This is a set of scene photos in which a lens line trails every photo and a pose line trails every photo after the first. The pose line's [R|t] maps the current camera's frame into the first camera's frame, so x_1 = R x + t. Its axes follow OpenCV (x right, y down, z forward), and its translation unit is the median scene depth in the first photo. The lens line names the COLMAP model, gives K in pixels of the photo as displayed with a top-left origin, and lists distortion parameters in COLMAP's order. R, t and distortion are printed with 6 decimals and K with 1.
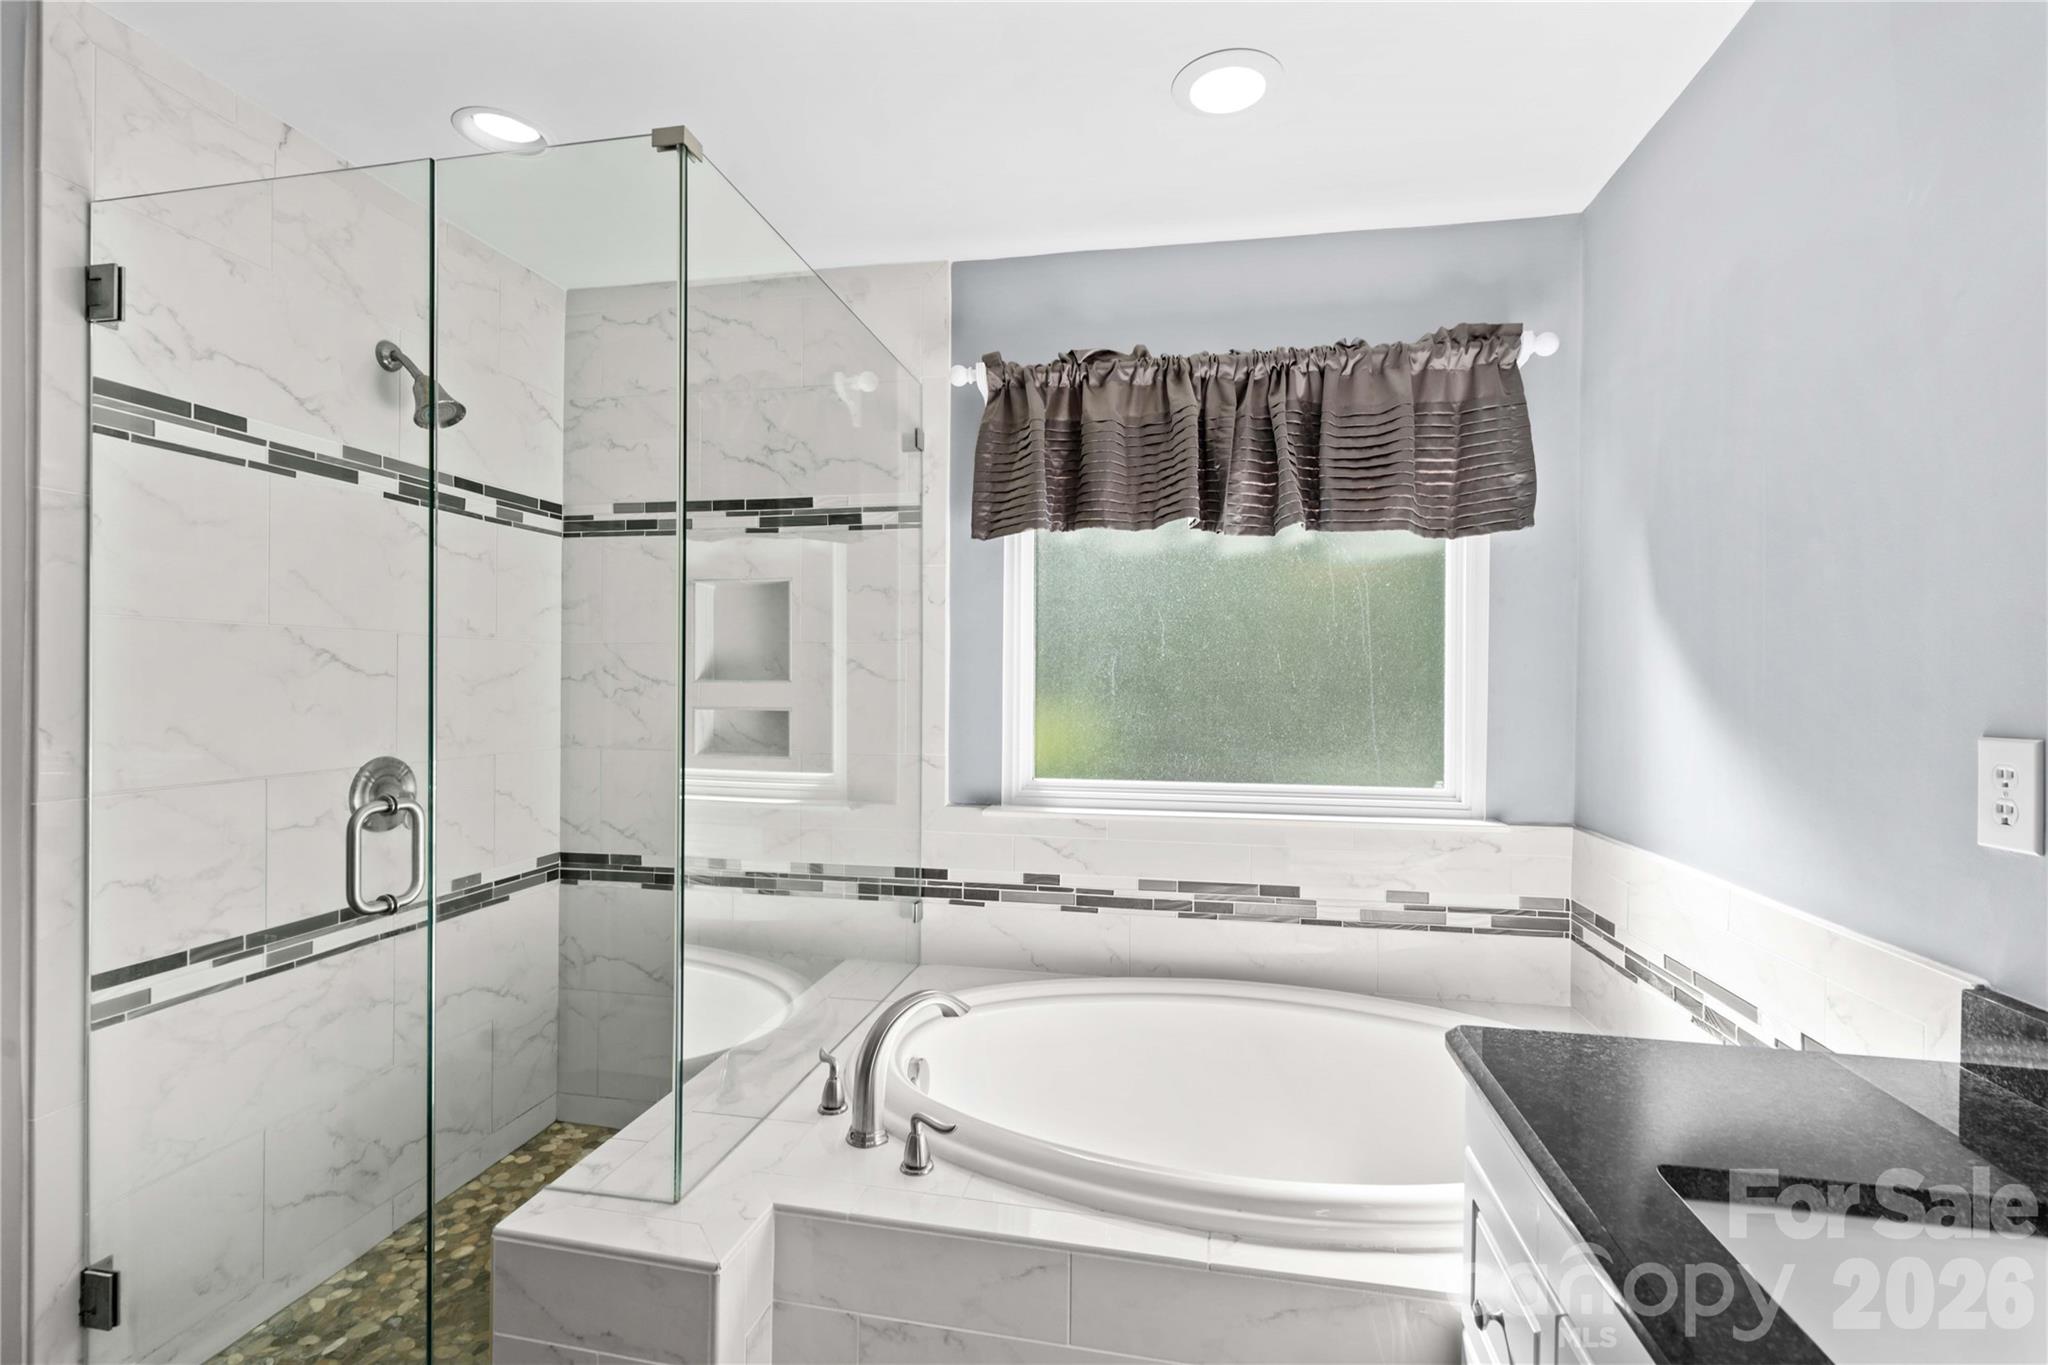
lens RADIAL K [[926.1, 0, 1029.6], [0, 926.1, 687.9], [0, 0, 1]] dist [-0.004122, 0.000066]
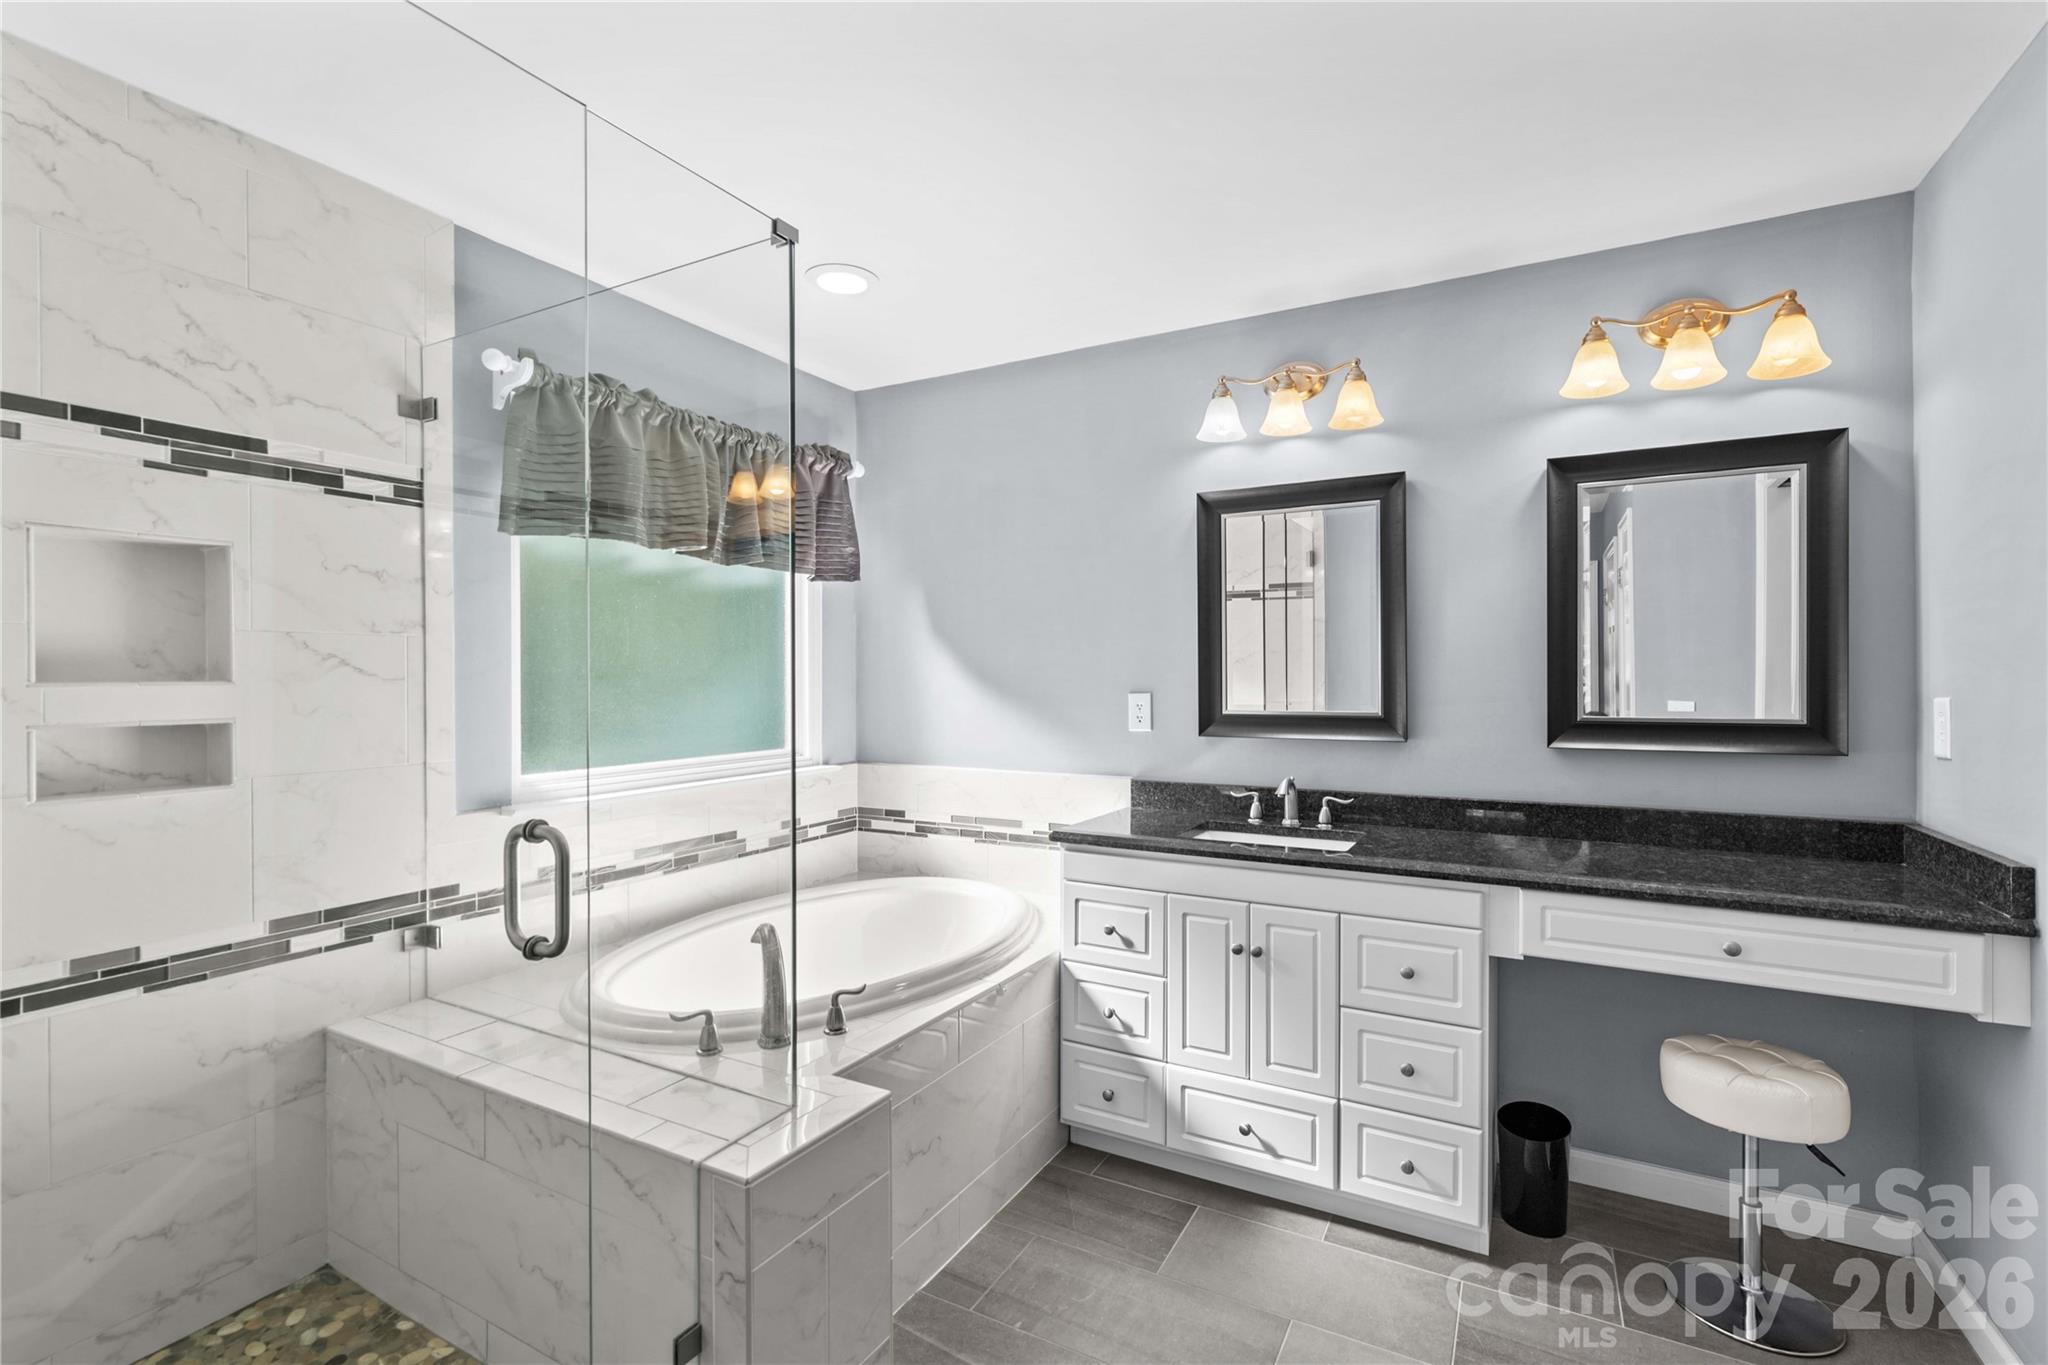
lens RADIAL K [[929.7, 0, 1021.6], [0, 929.7, 686.5], [0, 0, 1]] dist [-0.001581, 0.000530]
pose [[0.310168, -0.019524, 0.950481, -0.846308], [0.011668, 0.999792, 0.016729, -0.009954], [-0.950610, 0.005901, 0.310332, 0.190513]]
